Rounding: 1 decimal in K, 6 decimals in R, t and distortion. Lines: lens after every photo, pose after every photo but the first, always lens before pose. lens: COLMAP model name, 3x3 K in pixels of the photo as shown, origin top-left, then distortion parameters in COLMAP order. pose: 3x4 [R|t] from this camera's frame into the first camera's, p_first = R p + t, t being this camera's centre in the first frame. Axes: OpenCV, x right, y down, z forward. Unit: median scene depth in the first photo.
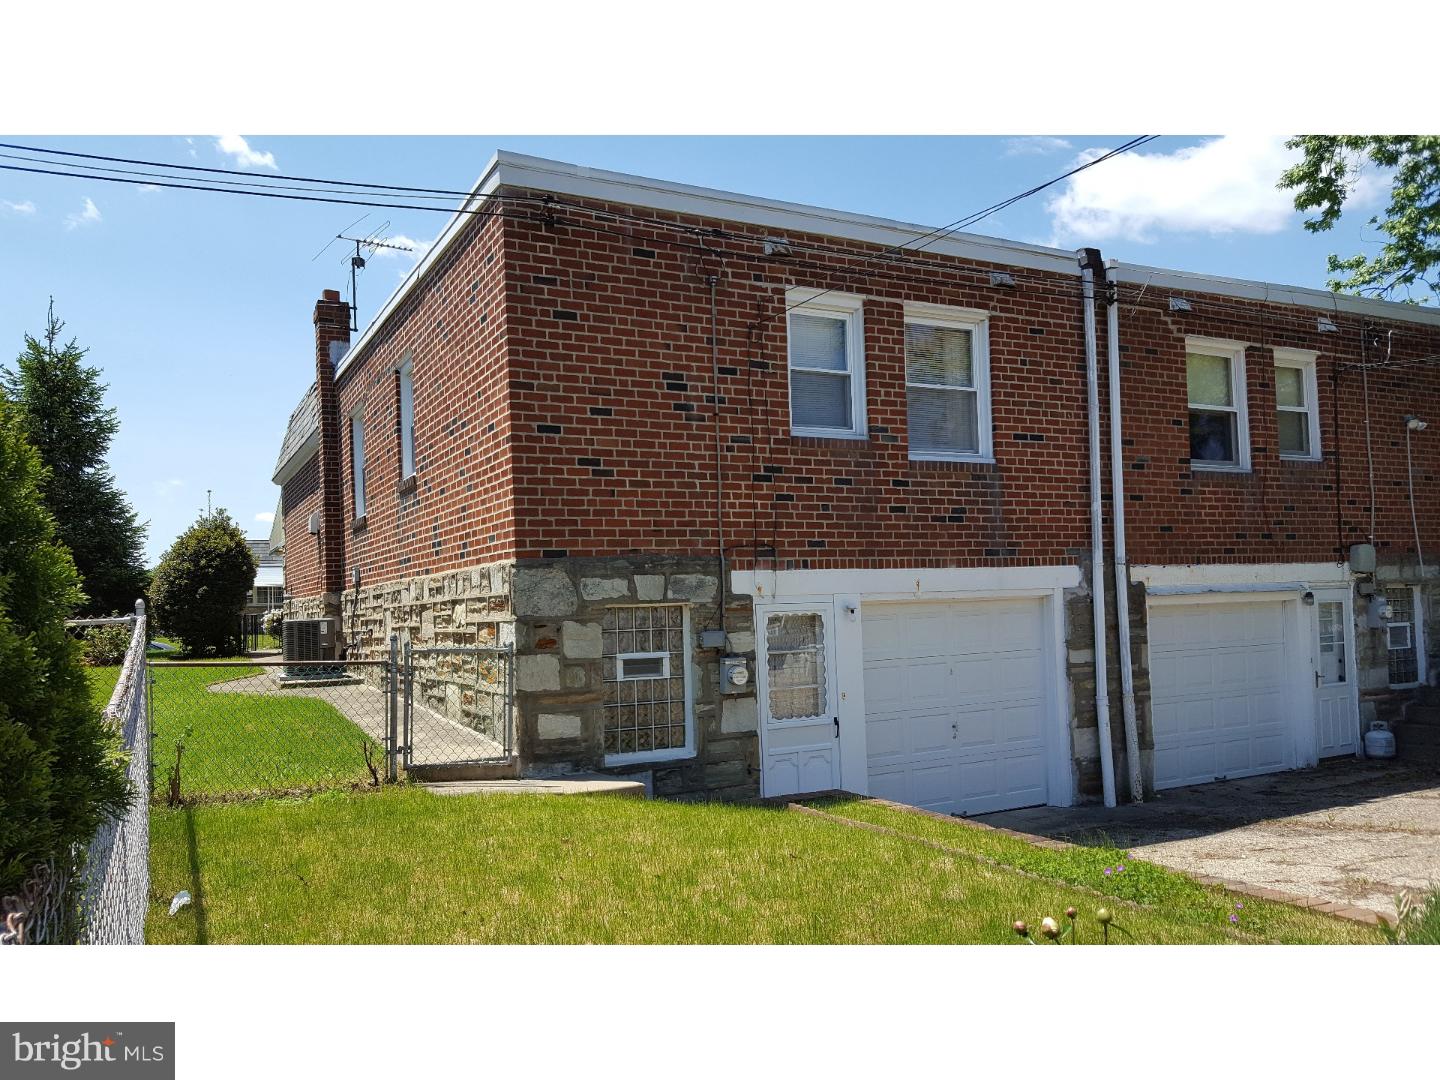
lens RADIAL K [[1051.9, 0, 705.6], [0, 1051.9, 579.9], [0, 0, 1]] dist [0.158512, -0.272743]
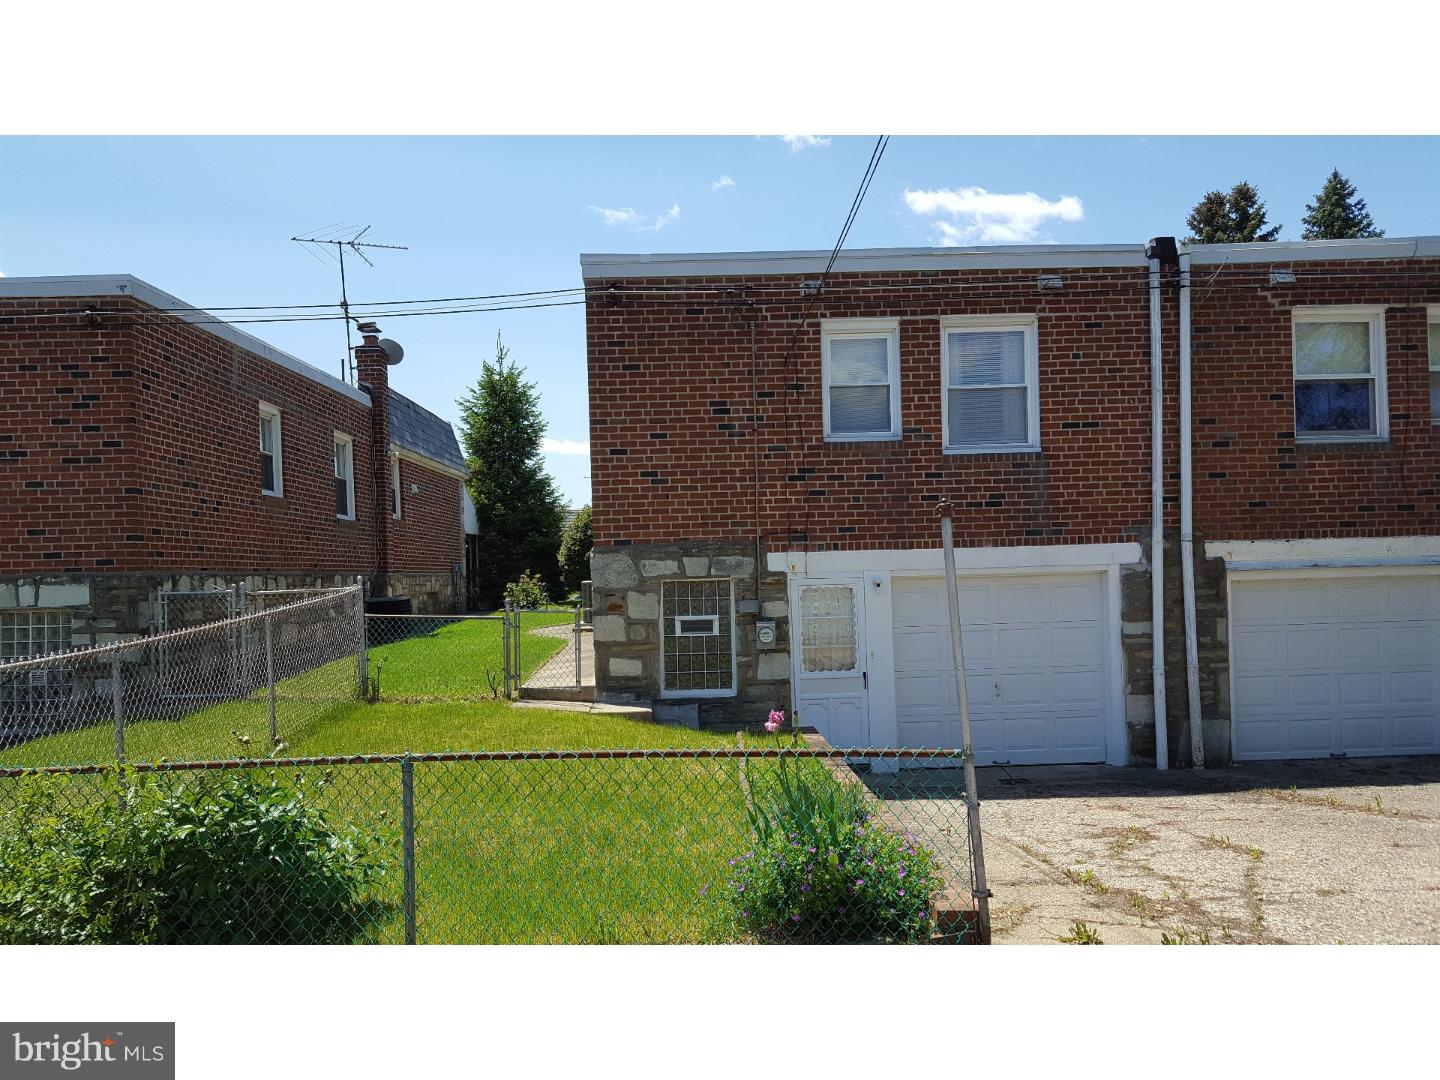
lens RADIAL K [[1036.3, 0, 711.4], [0, 1036.3, 571.6], [0, 0, 1]] dist [0.145097, -0.210914]
pose [[0.900193, 0.007011, -0.435435, 0.497347], [0.009748, 0.999296, 0.036242, -0.031453], [0.435383, -0.036869, 0.899490, -0.152254]]
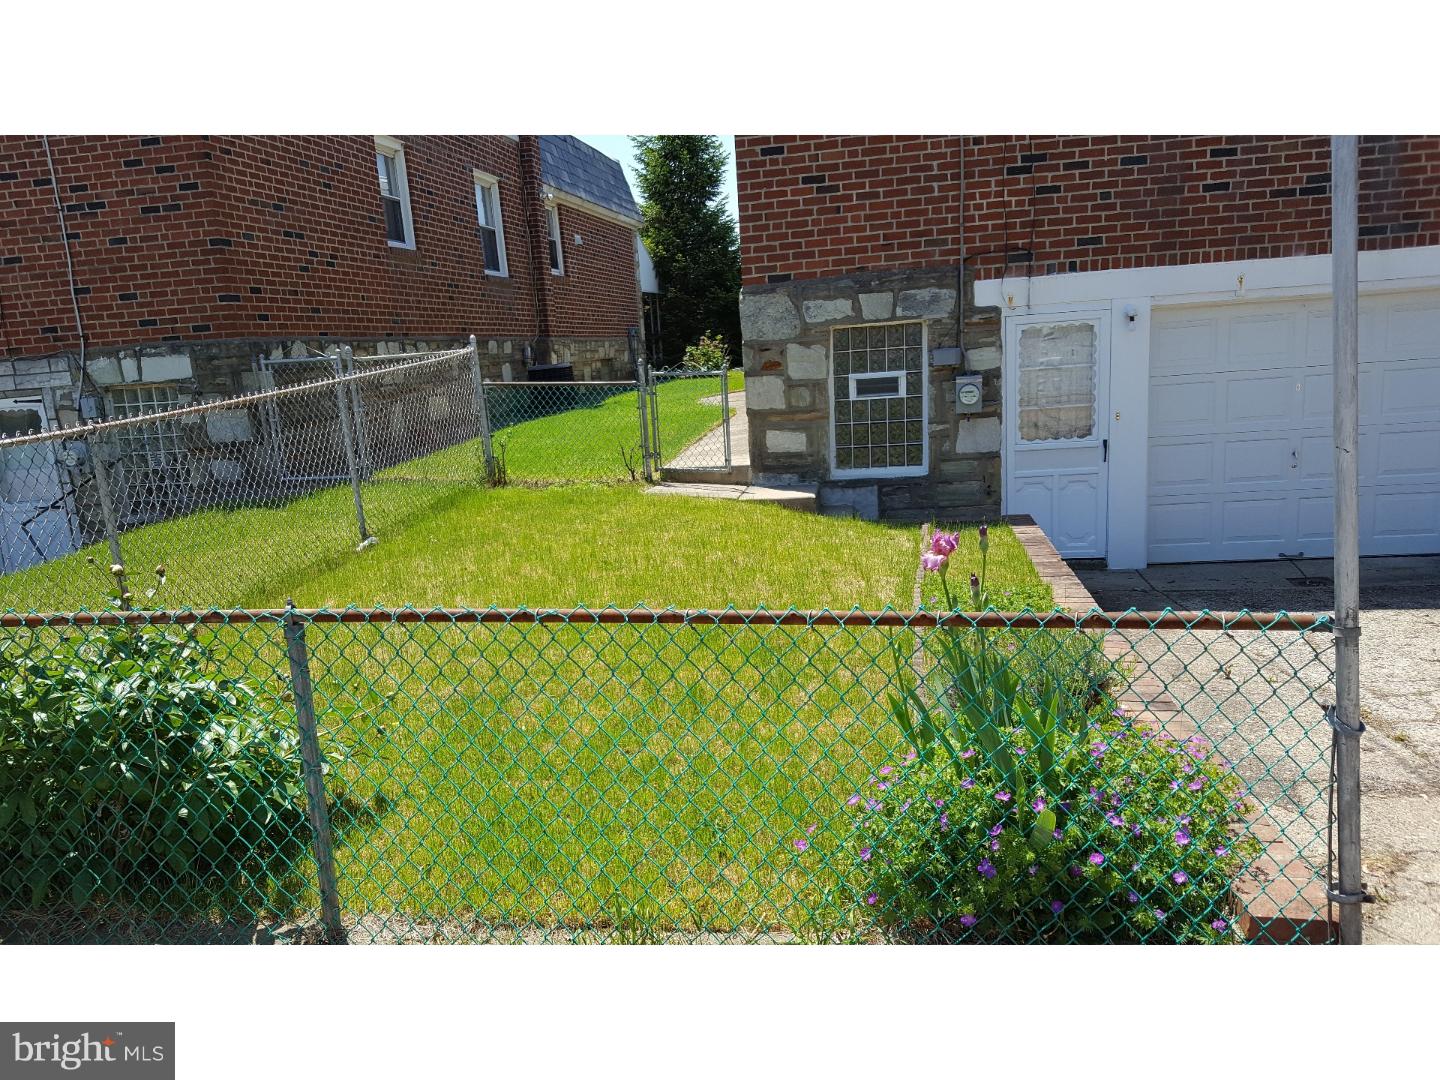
lens RADIAL K [[1051.9, 0, 705.6], [0, 1051.9, 579.9], [0, 0, 1]] dist [0.158512, -0.272743]
pose [[0.795244, 0.111630, -0.595924, 0.423954], [0.055251, 0.965471, 0.254585, -0.007601], [0.603767, -0.235383, 0.761617, 0.061430]]
